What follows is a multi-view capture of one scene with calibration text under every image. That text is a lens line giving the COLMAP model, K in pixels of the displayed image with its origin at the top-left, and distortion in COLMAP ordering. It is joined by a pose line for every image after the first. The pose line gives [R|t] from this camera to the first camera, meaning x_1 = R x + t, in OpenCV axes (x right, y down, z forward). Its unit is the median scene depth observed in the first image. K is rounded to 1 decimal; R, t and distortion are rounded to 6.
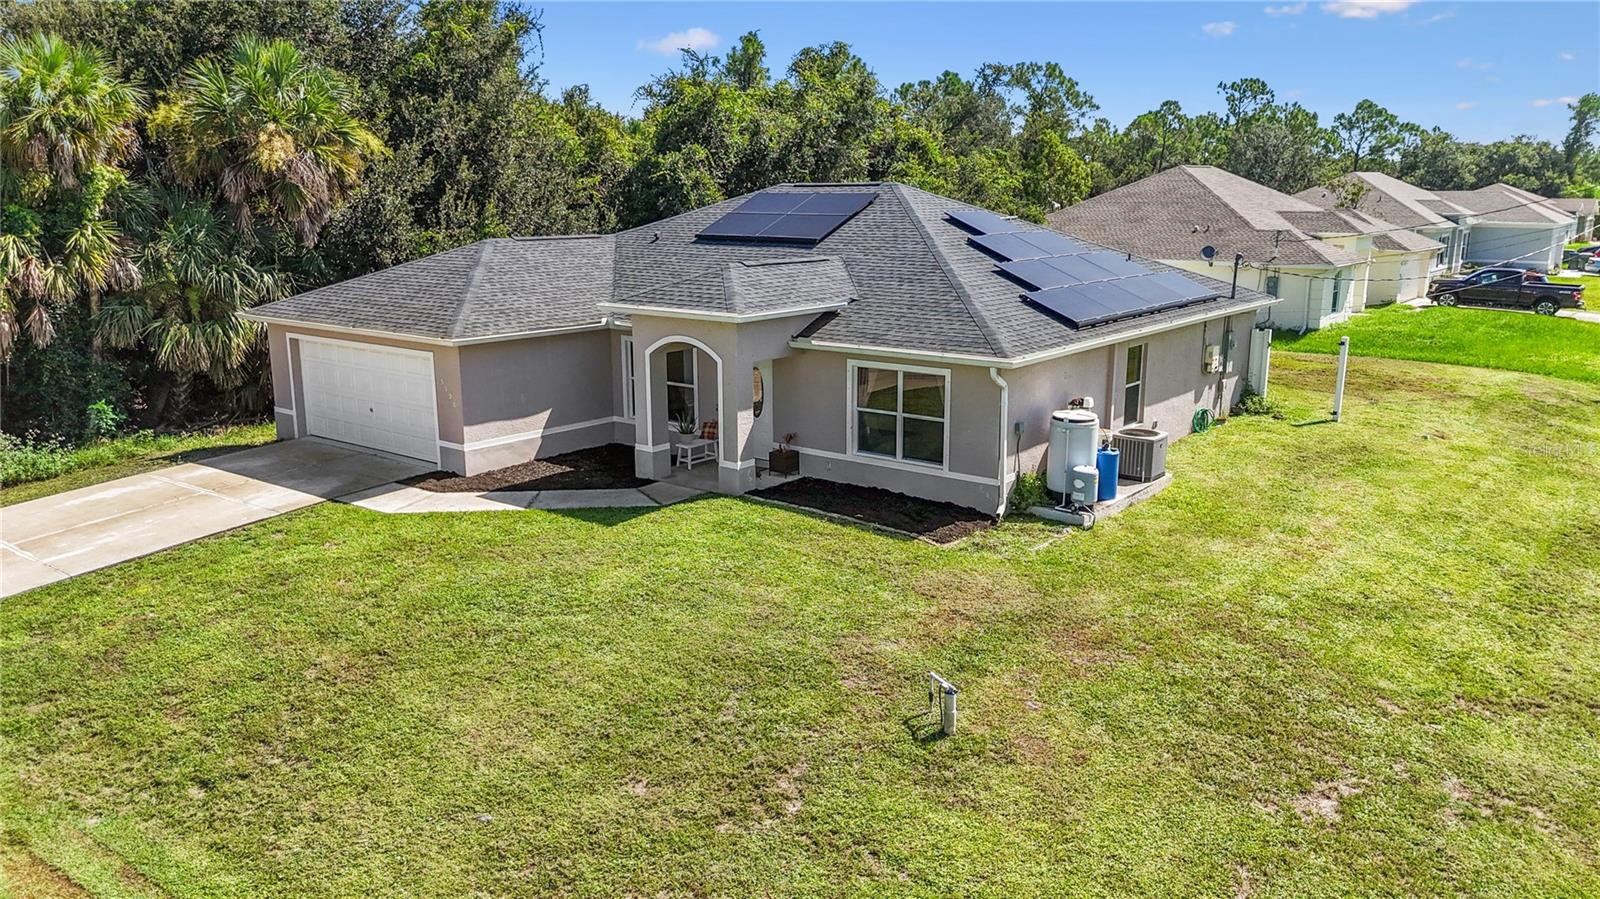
lens RADIAL K [[1197.4, 0, 800.0], [0, 1197.4, 449.5], [0, 0, 1]] dist [0.056611, -0.048675]
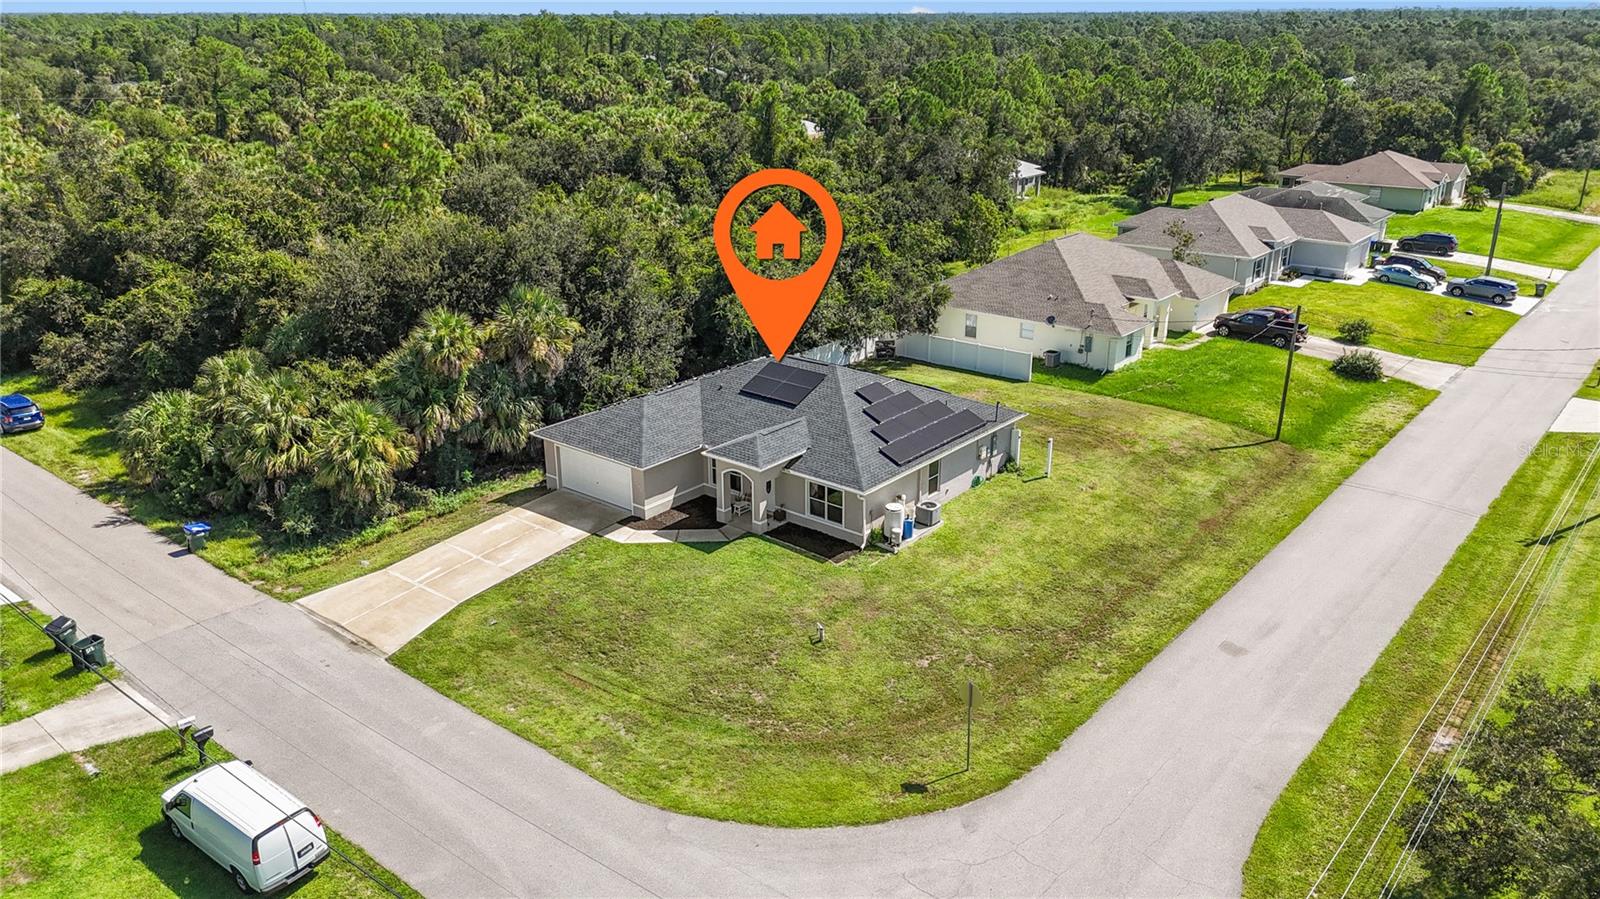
lens RADIAL K [[1197.4, 0, 800.0], [0, 1197.4, 449.5], [0, 0, 1]] dist [0.056611, -0.048675]
pose [[0.999763, 0.004352, -0.021340, 0.083169], [-0.001420, 0.990774, 0.135517, -0.476430], [0.021732, -0.135455, 0.990545, -1.435021]]
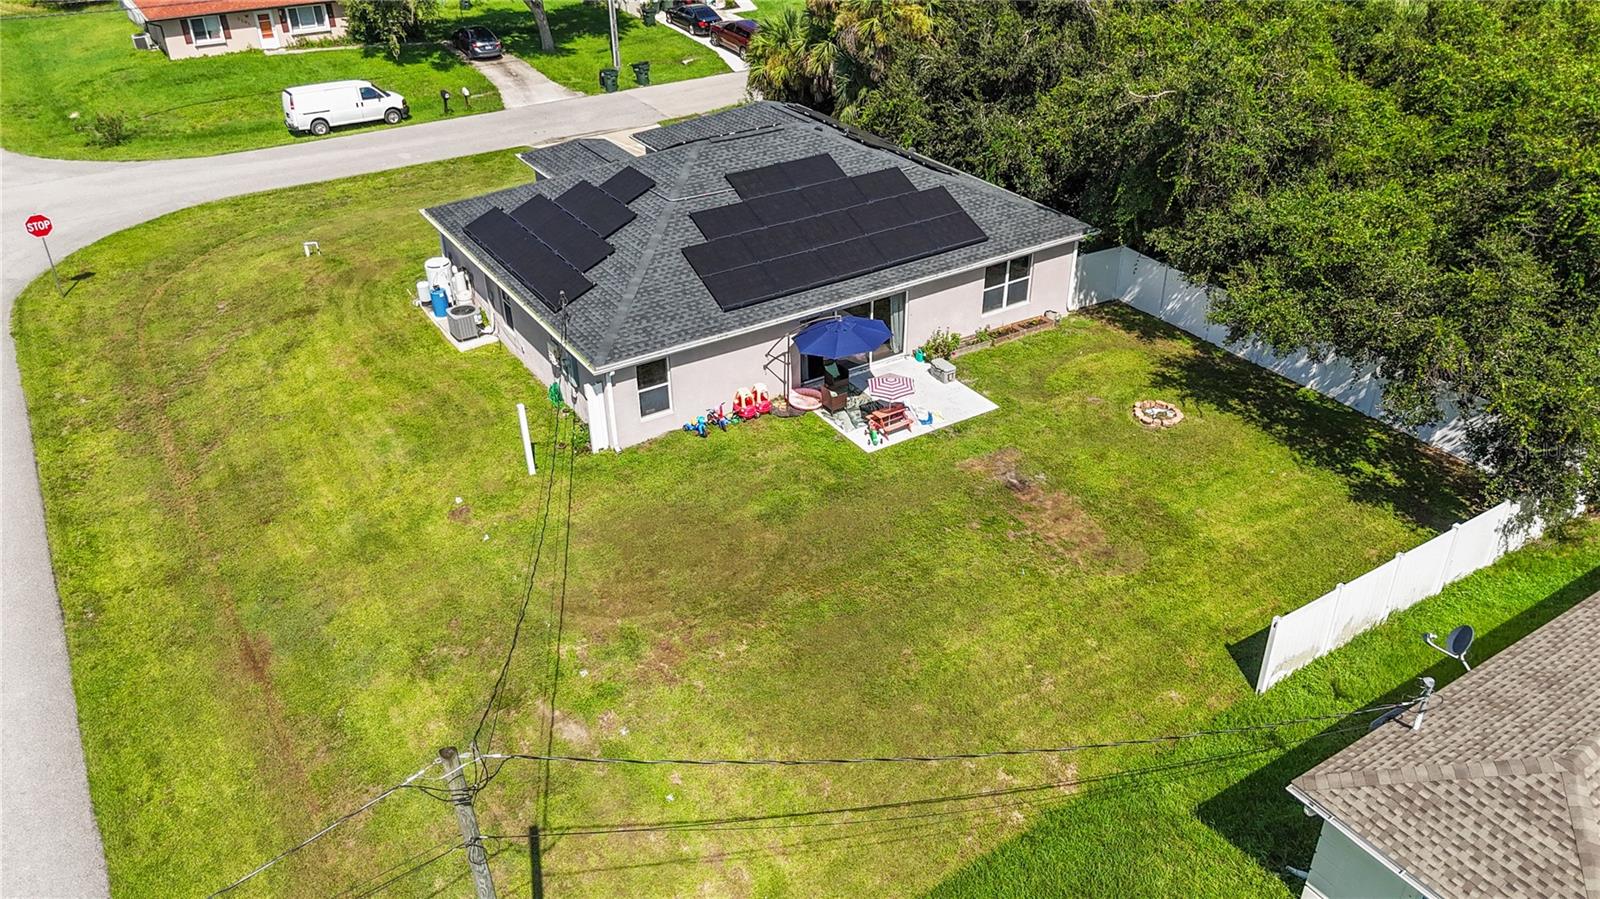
lens RADIAL K [[1197.4, 0, 800.0], [0, 1197.4, 449.5], [0, 0, 1]] dist [0.056611, -0.048675]
pose [[-0.337309, 0.486599, -0.805881, 1.665870], [-0.195520, 0.801173, 0.565592, -0.952801], [0.920866, 0.348345, -0.175103, 1.910391]]
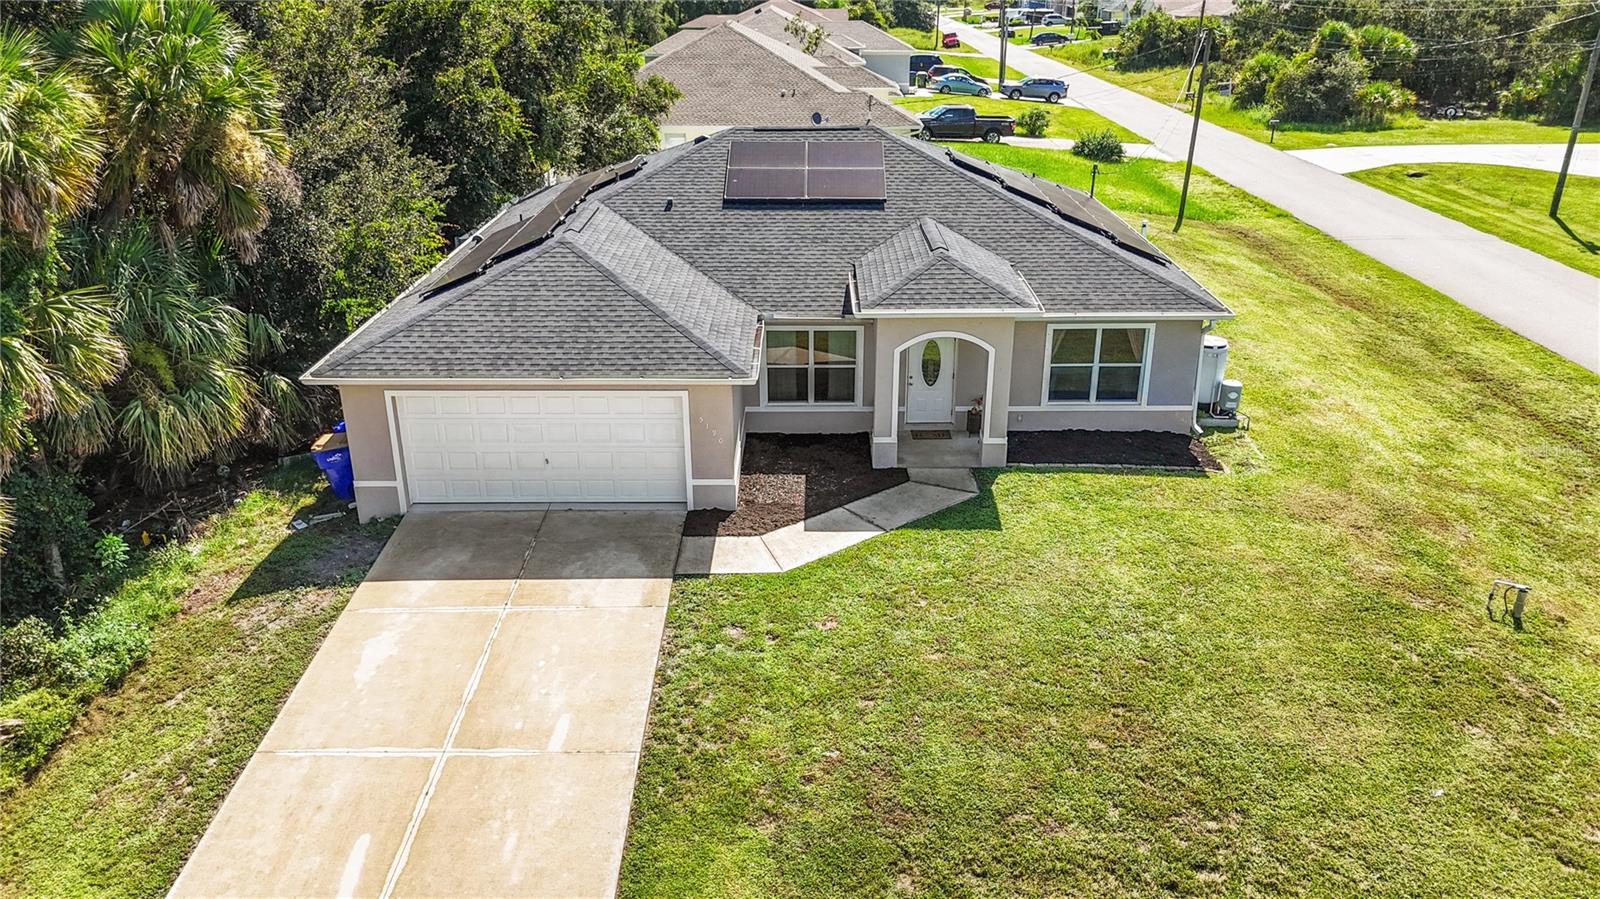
lens RADIAL K [[1197.4, 0, 800.0], [0, 1197.4, 449.5], [0, 0, 1]] dist [0.056611, -0.048675]
pose [[0.788333, -0.234905, 0.568639, -0.837504], [0.133848, 0.967587, 0.214149, -0.241536], [-0.600513, -0.092709, 0.794223, 0.239456]]
